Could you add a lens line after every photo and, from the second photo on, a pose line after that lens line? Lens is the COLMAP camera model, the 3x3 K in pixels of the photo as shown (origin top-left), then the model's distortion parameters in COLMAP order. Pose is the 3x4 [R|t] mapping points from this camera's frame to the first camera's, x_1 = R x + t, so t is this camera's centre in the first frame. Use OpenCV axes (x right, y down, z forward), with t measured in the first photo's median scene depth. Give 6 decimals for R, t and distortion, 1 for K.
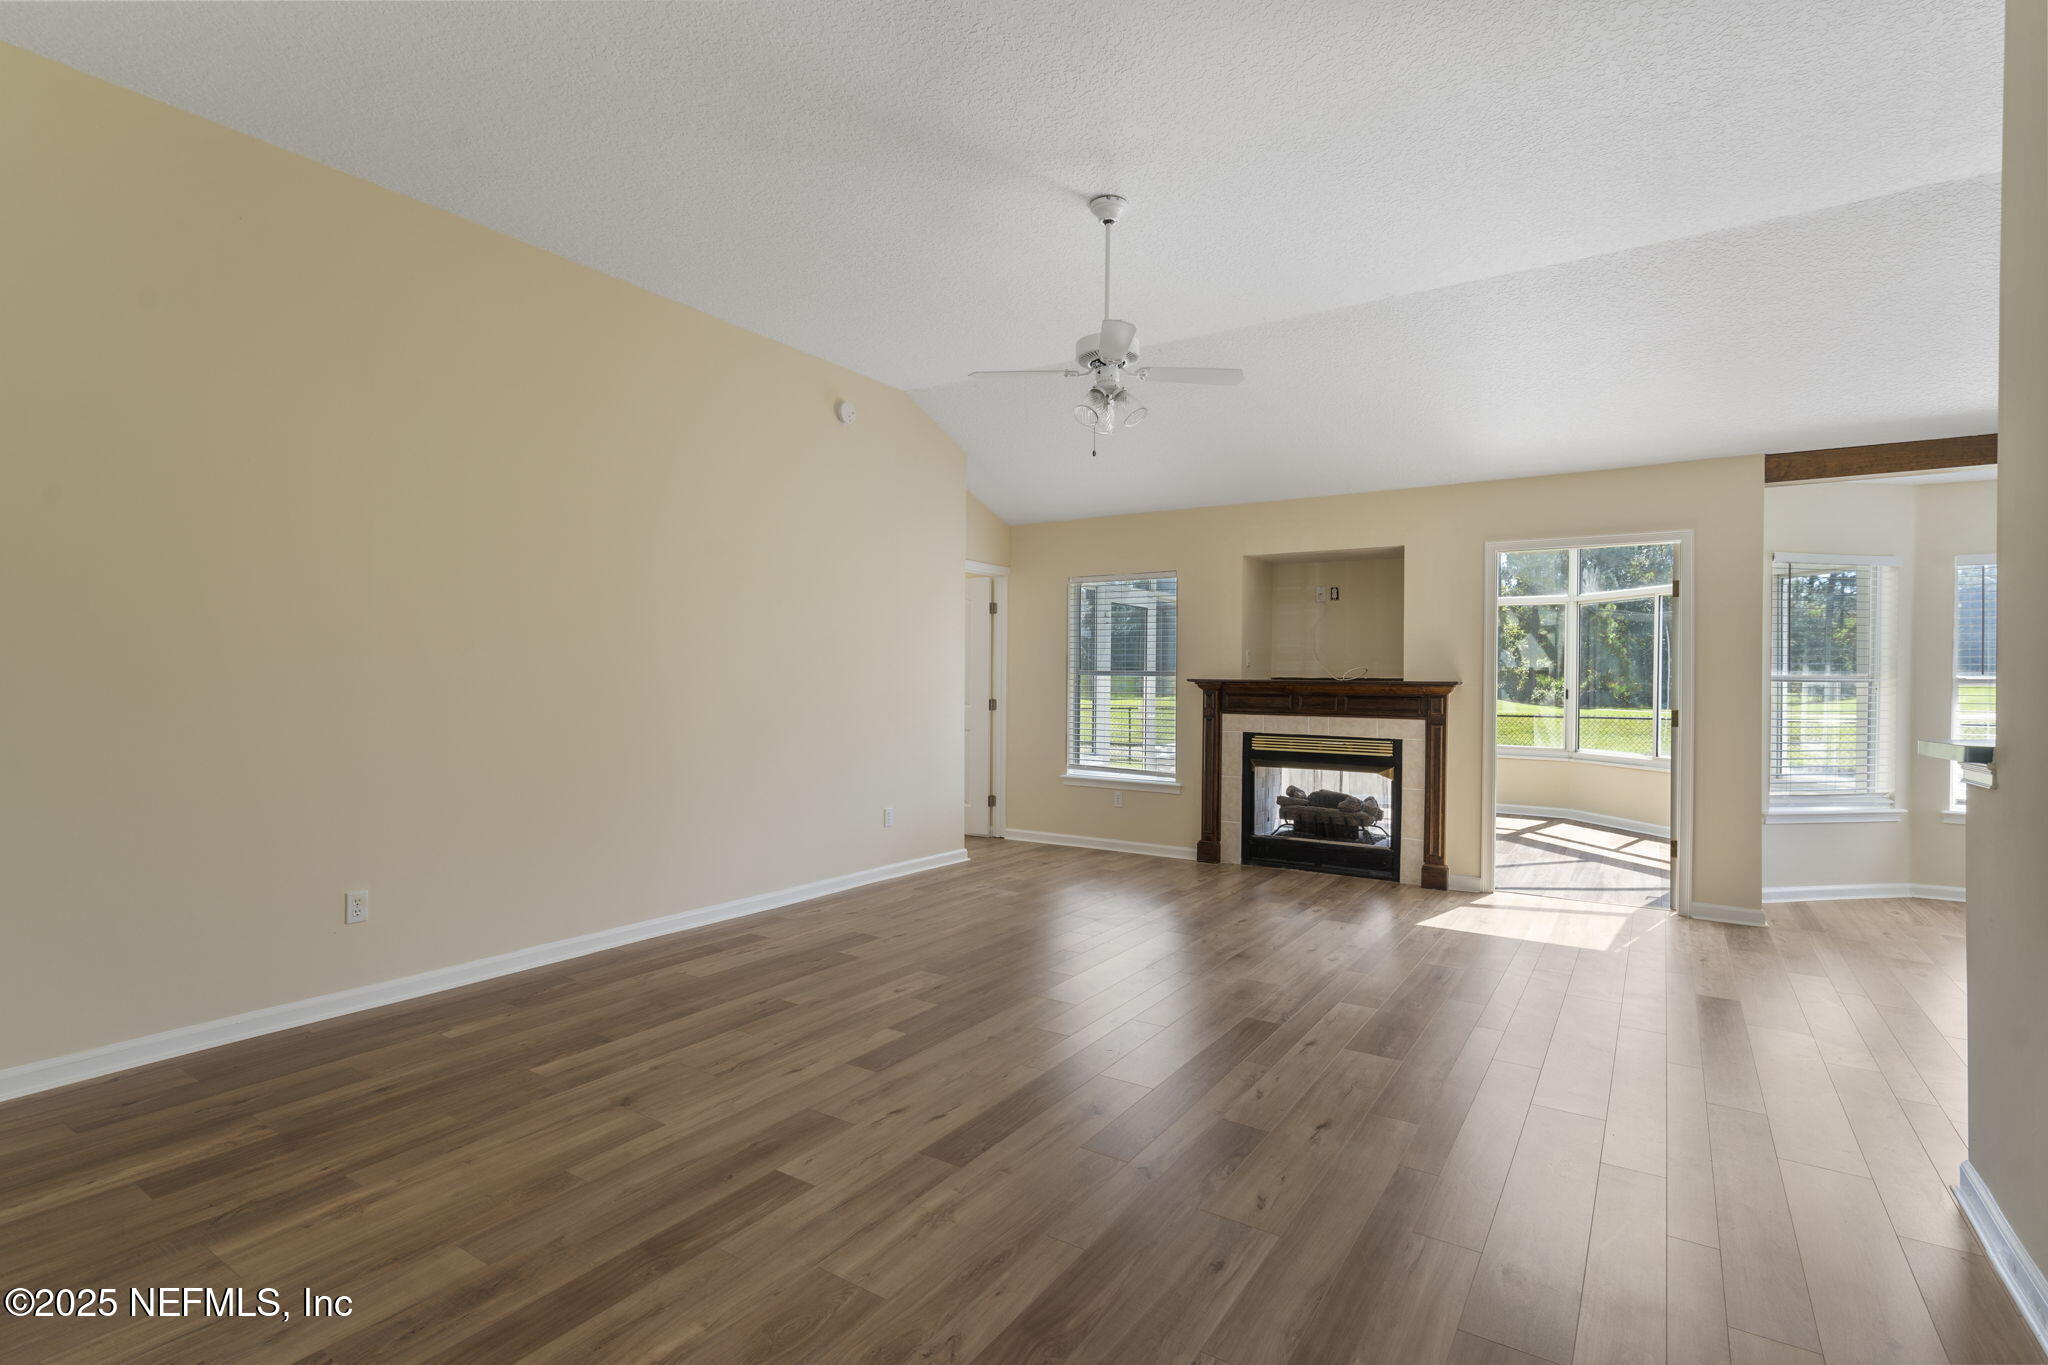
lens RADIAL K [[969.0, 0, 1024.9], [0, 969.0, 674.9], [0, 0, 1]] dist [-0.000767, 0.000381]
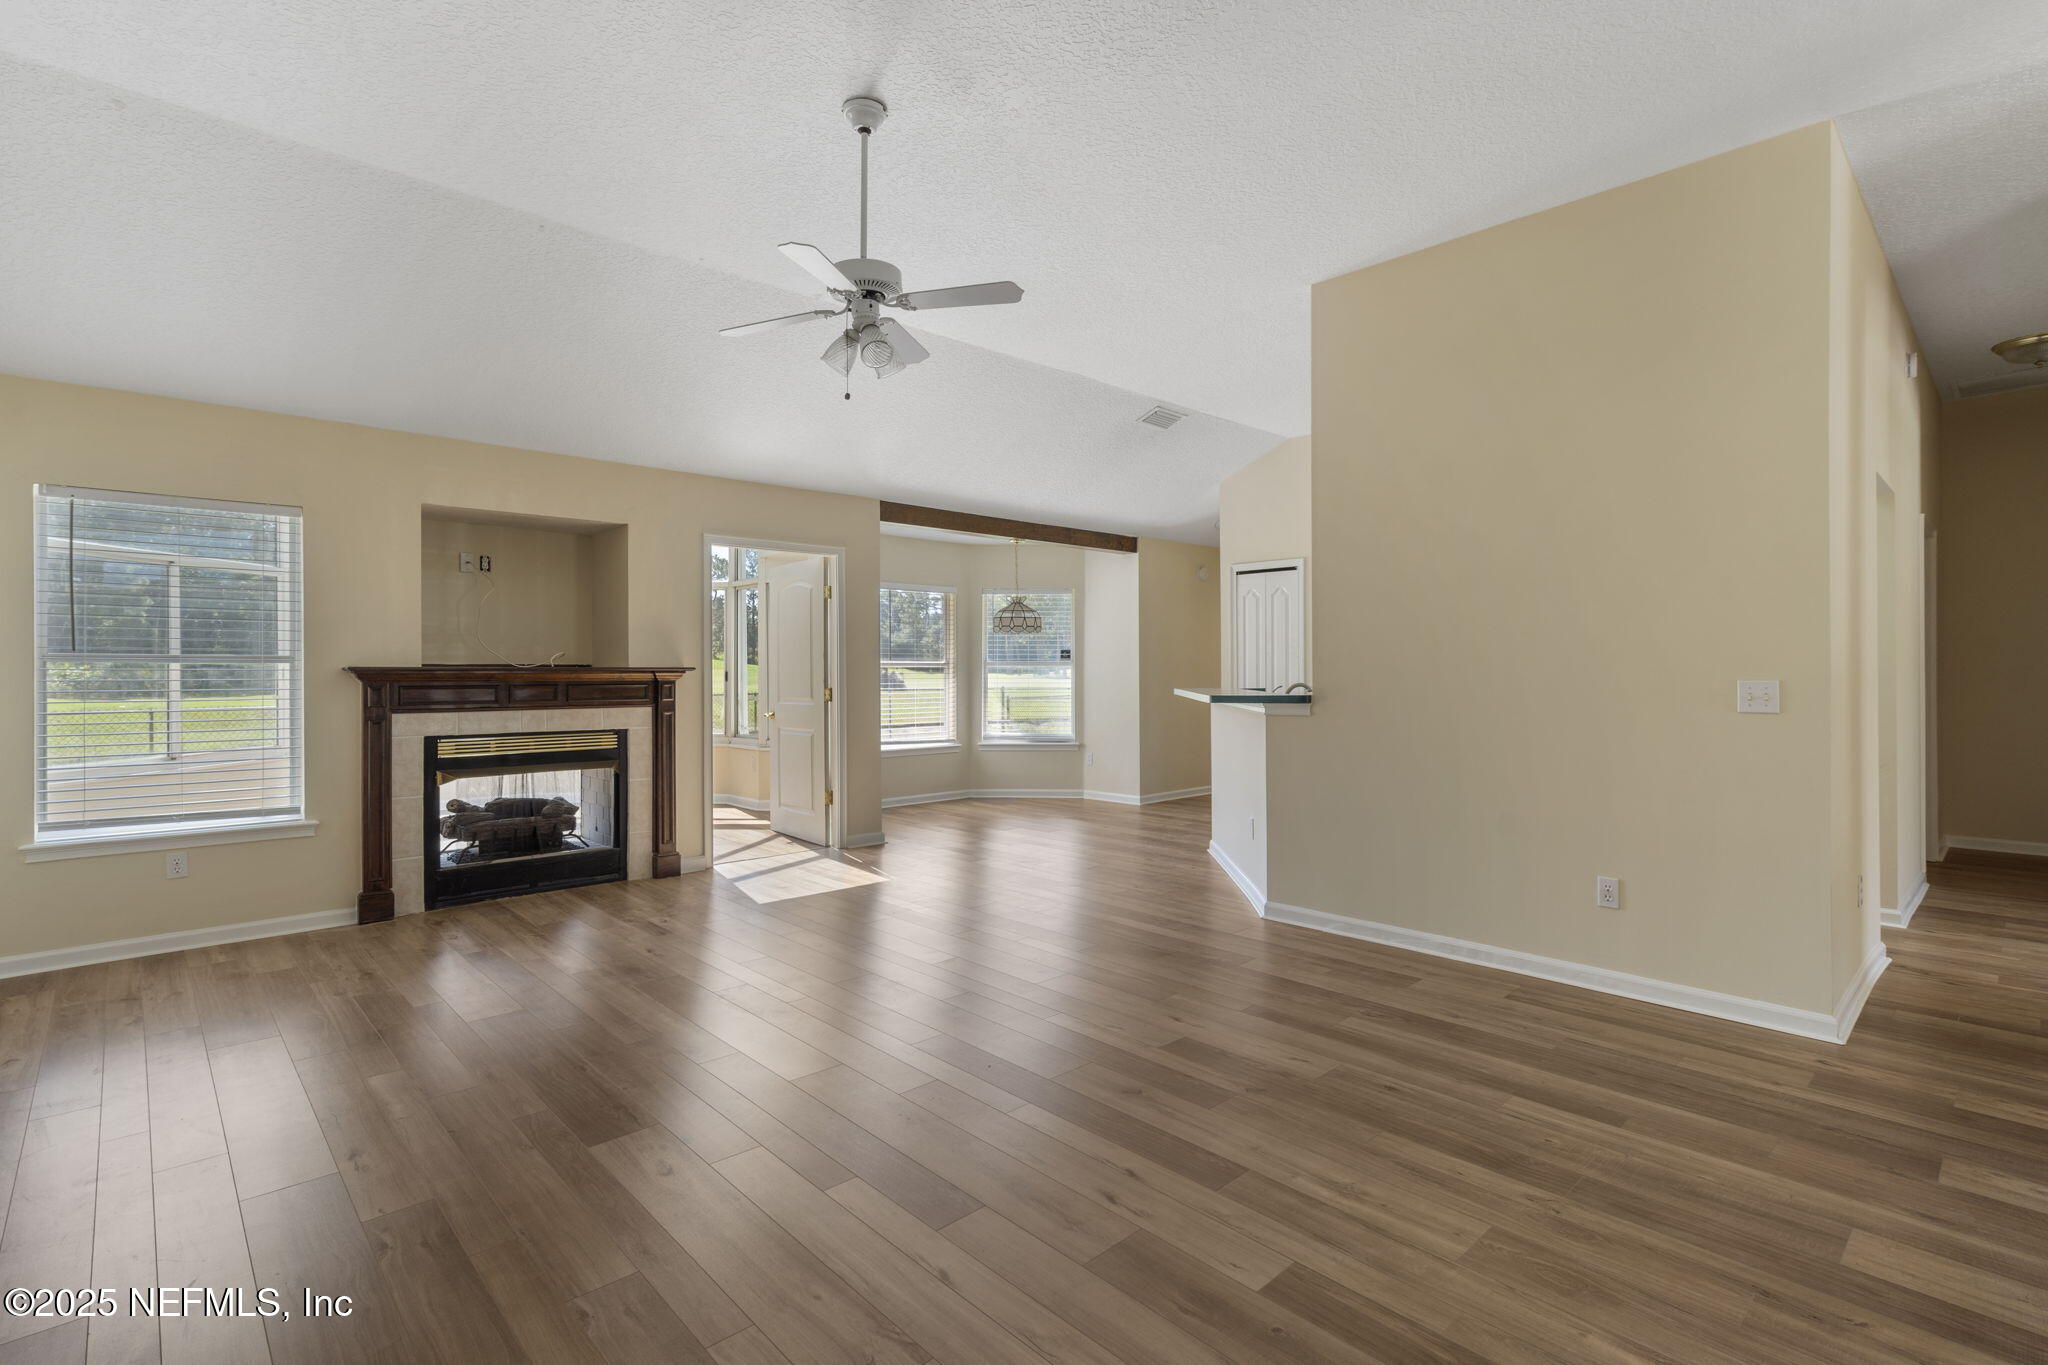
lens RADIAL K [[955.1, 0, 1021.5], [0, 955.1, 665.0], [0, 0, 1]] dist [-0.000516, 0.000088]
pose [[0.234868, -0.004480, 0.972017, -0.426912], [-0.001220, 0.999987, 0.004904, -0.001057], [-0.972027, -0.002338, 0.234859, 0.407065]]
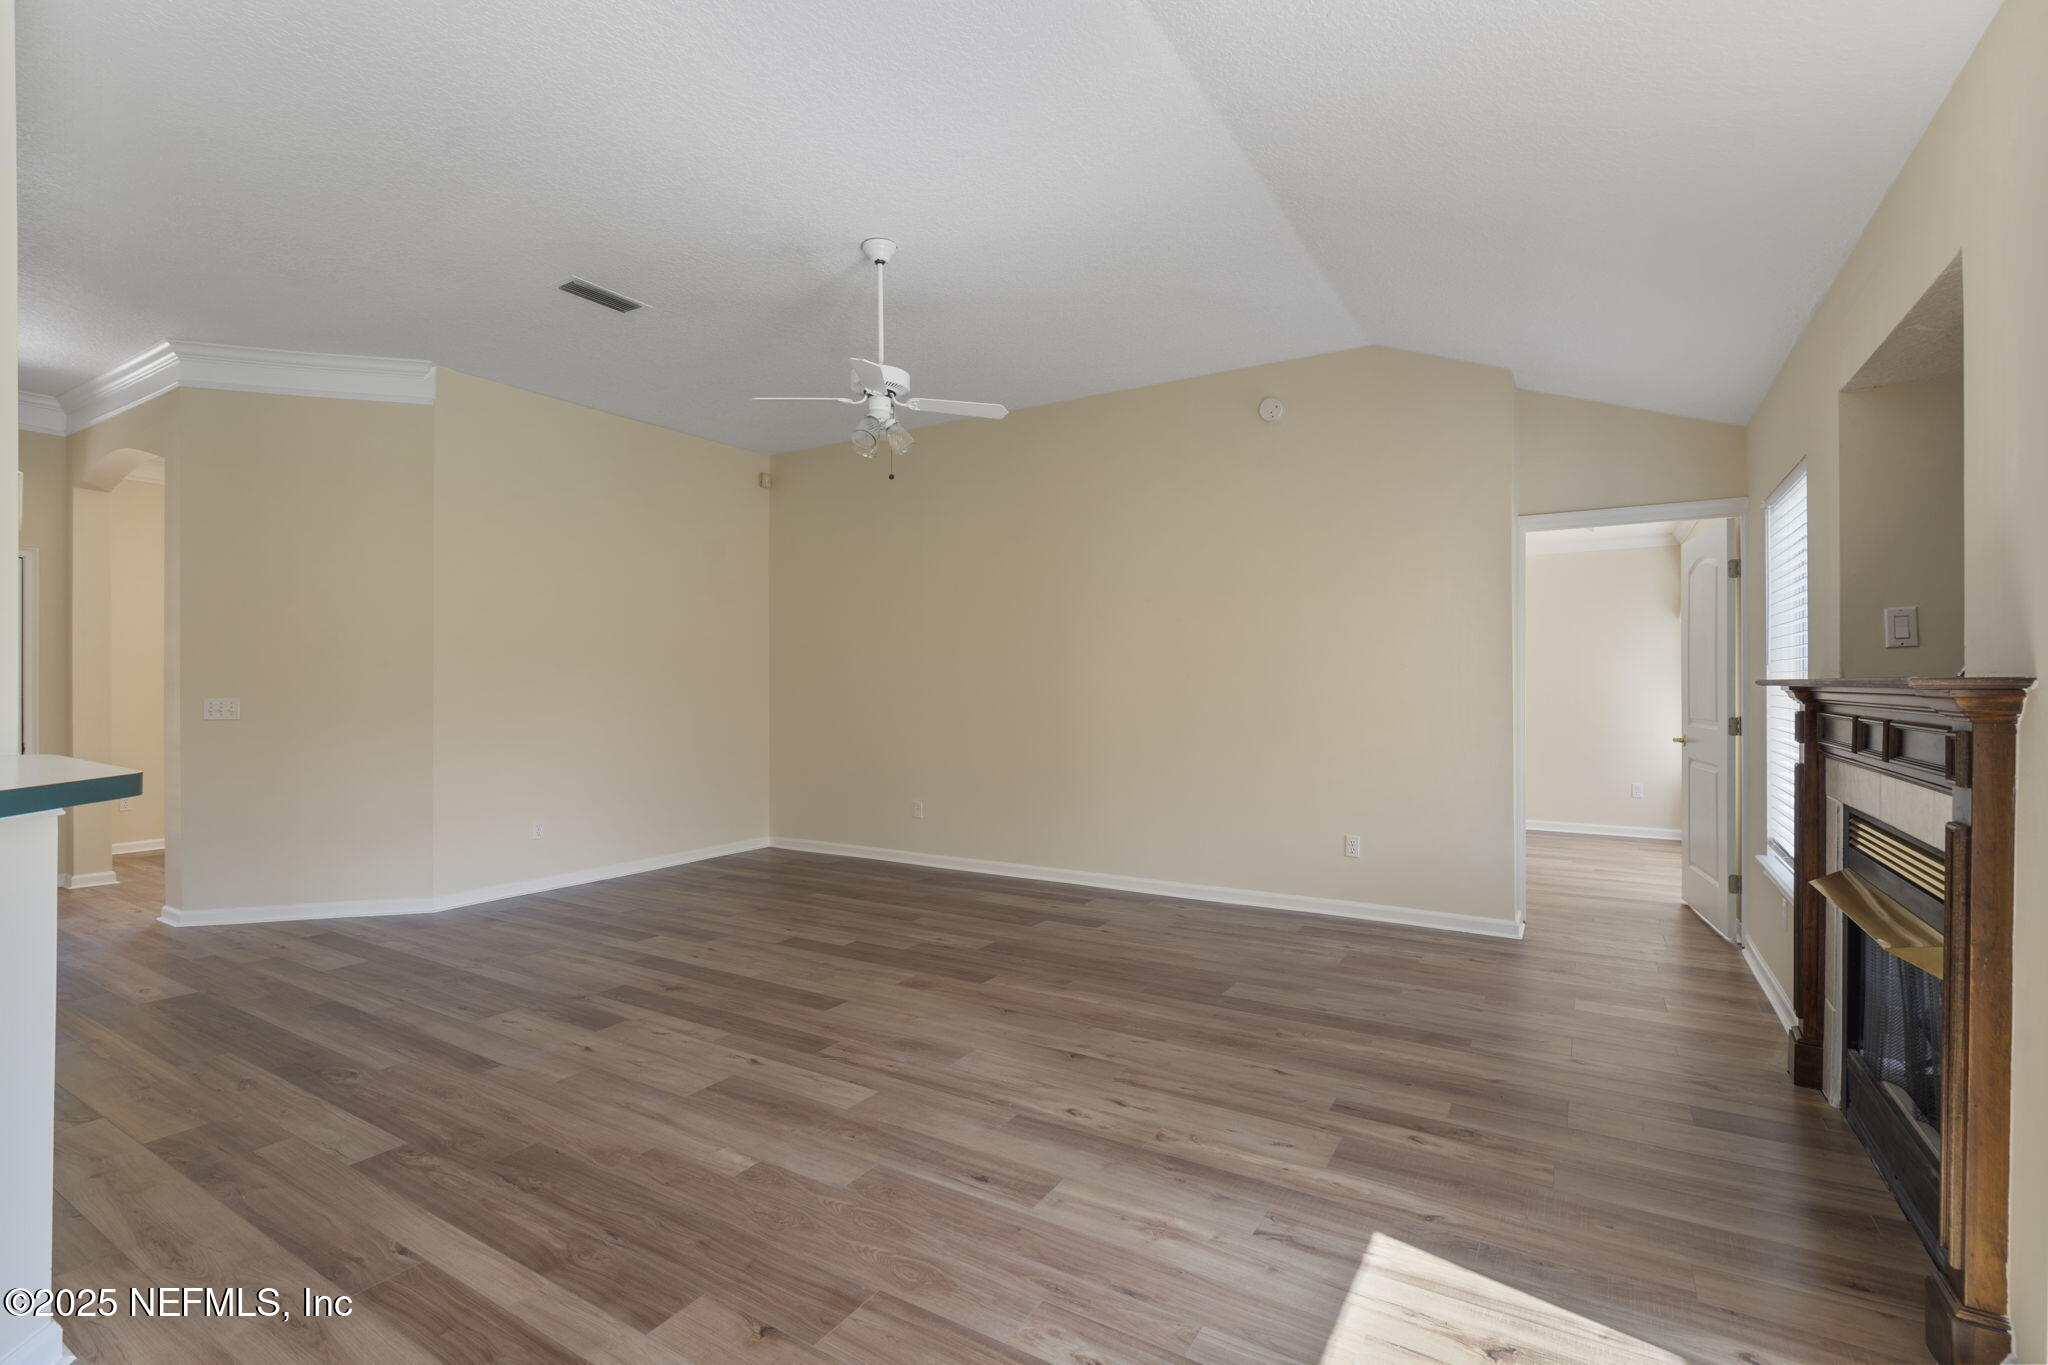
lens RADIAL K [[930.4, 0, 1025.8], [0, 930.4, 680.2], [0, 0, 1]] dist [-0.001551, 0.000329]
pose [[0.035586, -0.015421, -0.999248, 0.683072], [0.008136, 0.999852, -0.015141, 0.008464], [0.999333, -0.007591, 0.035706, 0.683005]]
